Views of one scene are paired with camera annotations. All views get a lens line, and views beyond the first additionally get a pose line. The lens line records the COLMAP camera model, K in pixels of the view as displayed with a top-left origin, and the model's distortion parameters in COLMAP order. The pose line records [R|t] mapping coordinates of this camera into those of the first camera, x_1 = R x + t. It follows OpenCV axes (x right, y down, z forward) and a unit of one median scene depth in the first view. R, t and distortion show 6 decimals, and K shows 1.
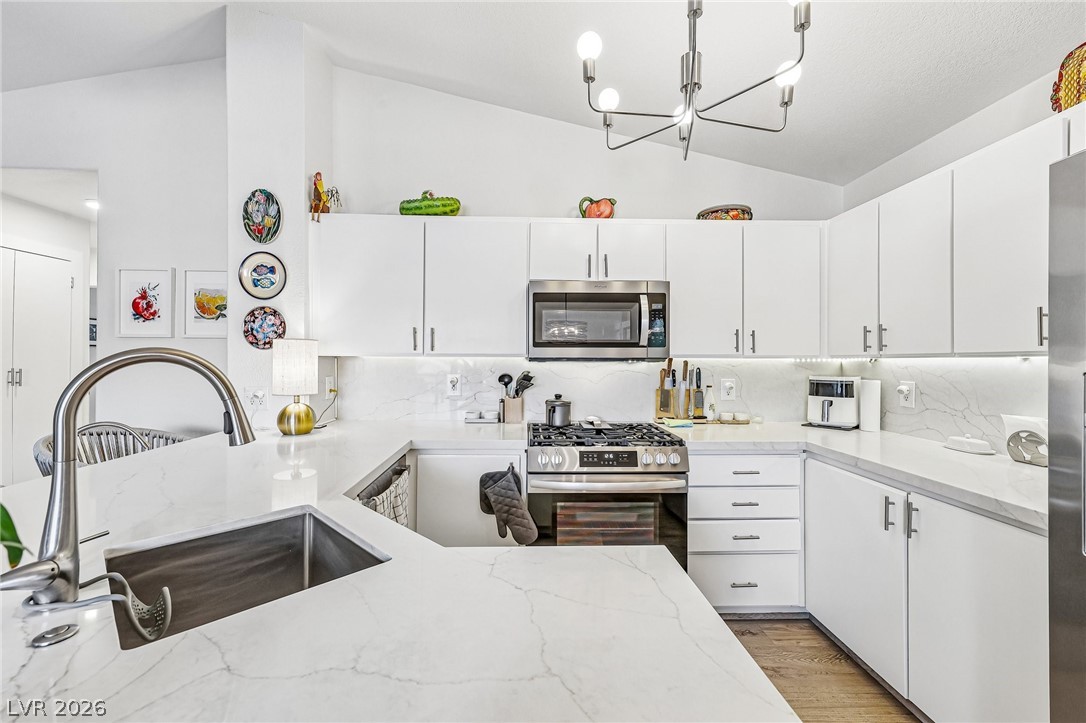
lens RADIAL K [[460.5, 0, 543.5], [0, 460.5, 354.0], [0, 0, 1]] dist [0.002968, 0.000948]
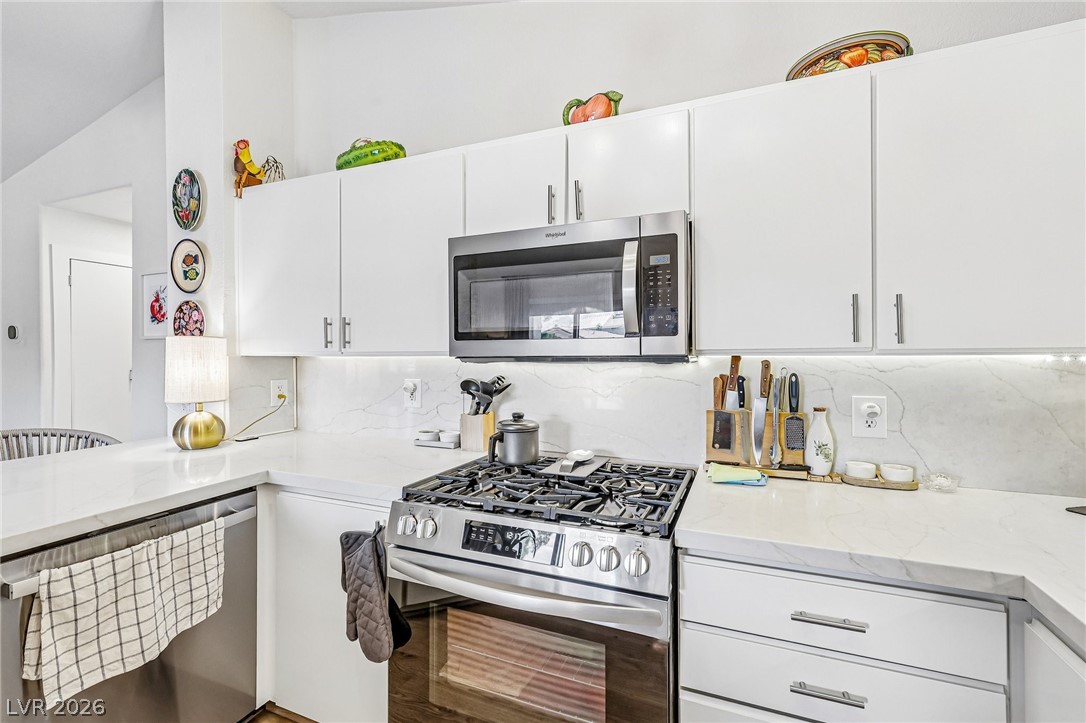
lens RADIAL K [[460.5, 0, 535.5], [0, 460.5, 356.4], [0, 0, 1]] dist [0.002968, 0.000948]
pose [[0.897401, -0.005140, -0.441185, 0.363771], [0.009151, 0.999934, 0.006964, 0.003867], [0.441120, -0.010287, 0.897389, 0.465348]]
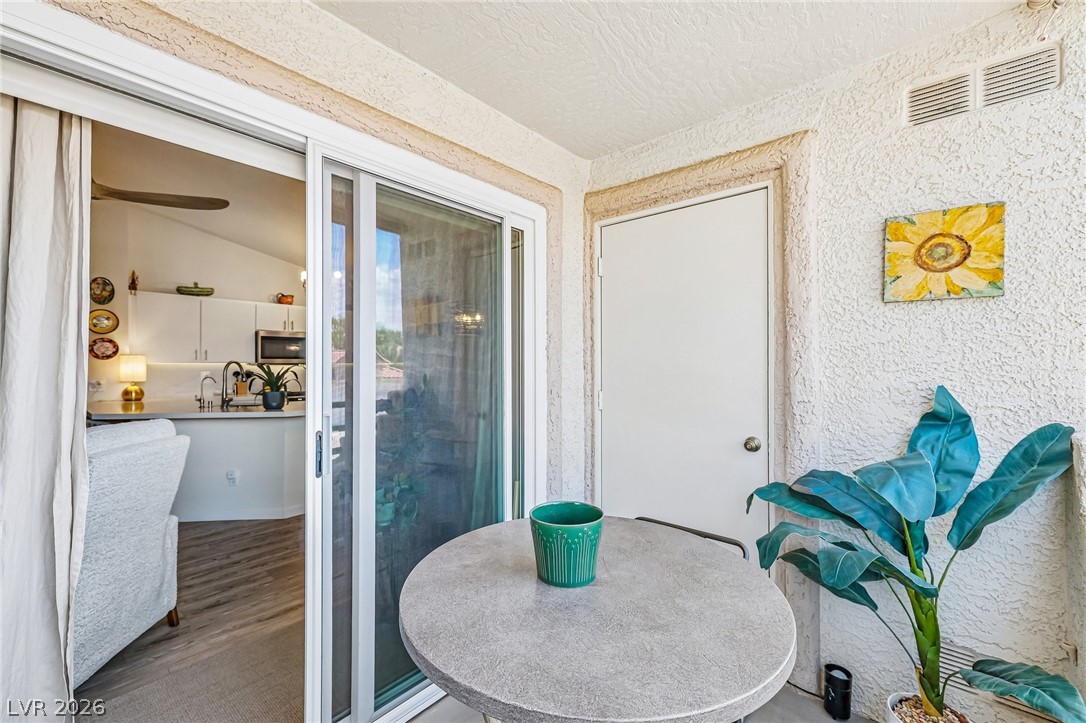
lens RADIAL K [[460.5, 0, 547.2], [0, 460.5, 364.1], [0, 0, 1]] dist [0.002968, 0.000948]
pose [[0.666240, -0.003003, 0.745732, -0.765565], [0.007612, 0.999967, -0.002773, 0.026873], [-0.745699, 0.007524, 0.666241, -1.599011]]
